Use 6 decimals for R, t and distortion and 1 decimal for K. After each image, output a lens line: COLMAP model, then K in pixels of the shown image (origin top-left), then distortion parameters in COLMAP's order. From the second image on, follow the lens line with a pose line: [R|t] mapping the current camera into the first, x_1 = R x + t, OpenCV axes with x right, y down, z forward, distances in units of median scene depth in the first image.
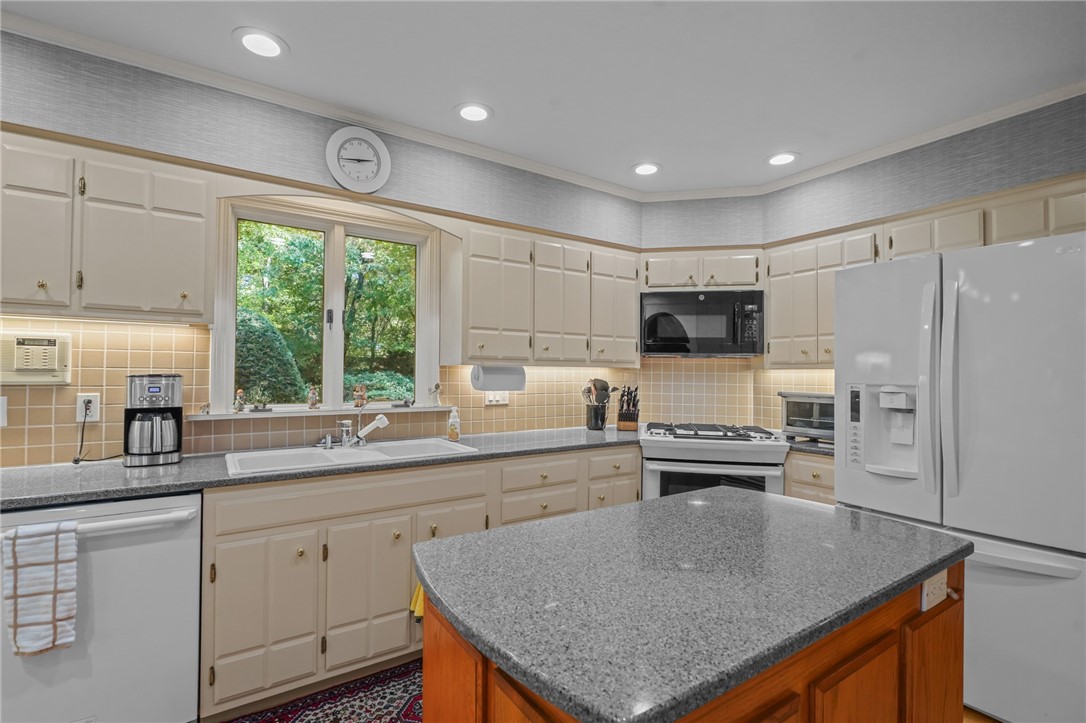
lens RADIAL K [[502.3, 0, 541.0], [0, 502.3, 363.3], [0, 0, 1]] dist [-0.003976, -0.000563]
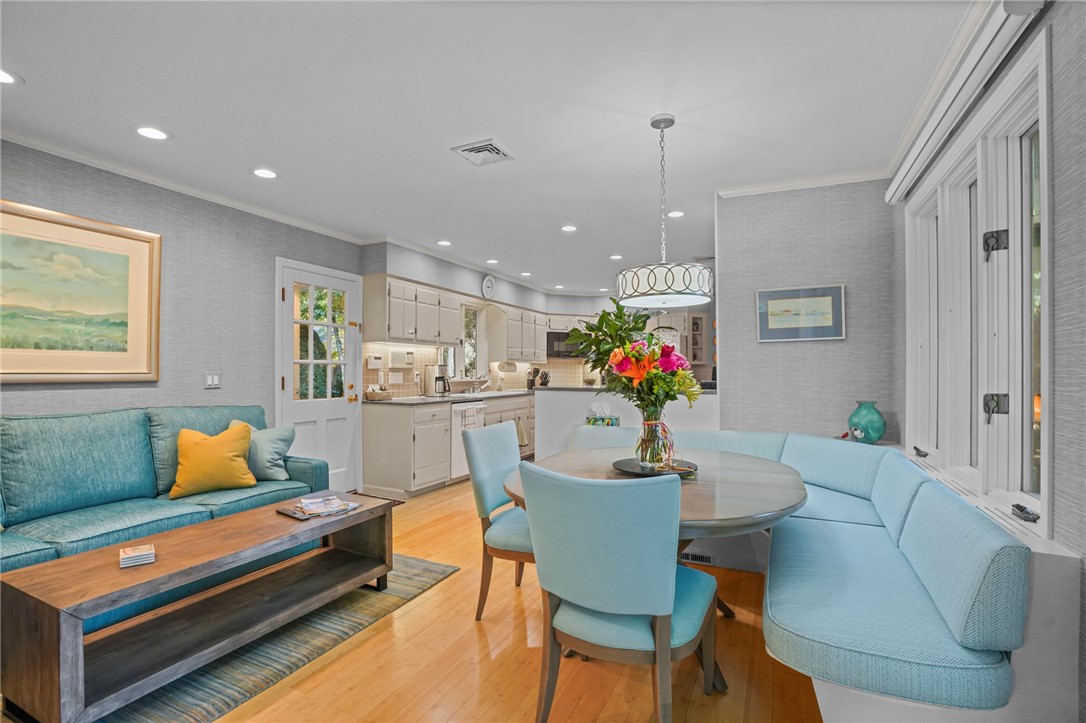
lens RADIAL K [[505.4, 0, 548.1], [0, 505.4, 370.3], [0, 0, 1]] dist [-0.066779, 0.025685]
pose [[0.853263, -0.003222, 0.521471, -1.237855], [-0.008476, 0.999763, 0.020048, -0.006492], [-0.521412, -0.021526, 0.853033, -1.239085]]
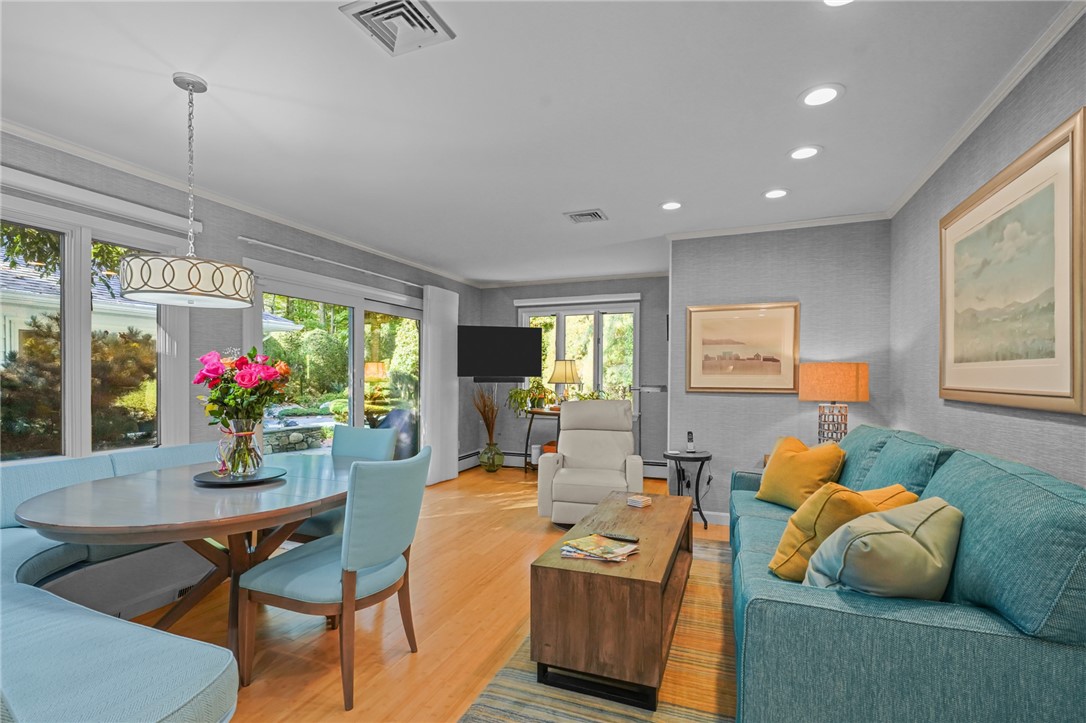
lens RADIAL K [[514.7, 0, 542.6], [0, 514.7, 381.5], [0, 0, 1]] dist [-0.004638, -0.001559]
pose [[-0.817836, -0.004396, -0.575434, -0.596774], [0.003066, 0.999923, -0.011996, 0.017756], [0.575443, -0.011575, -0.817760, 0.317643]]
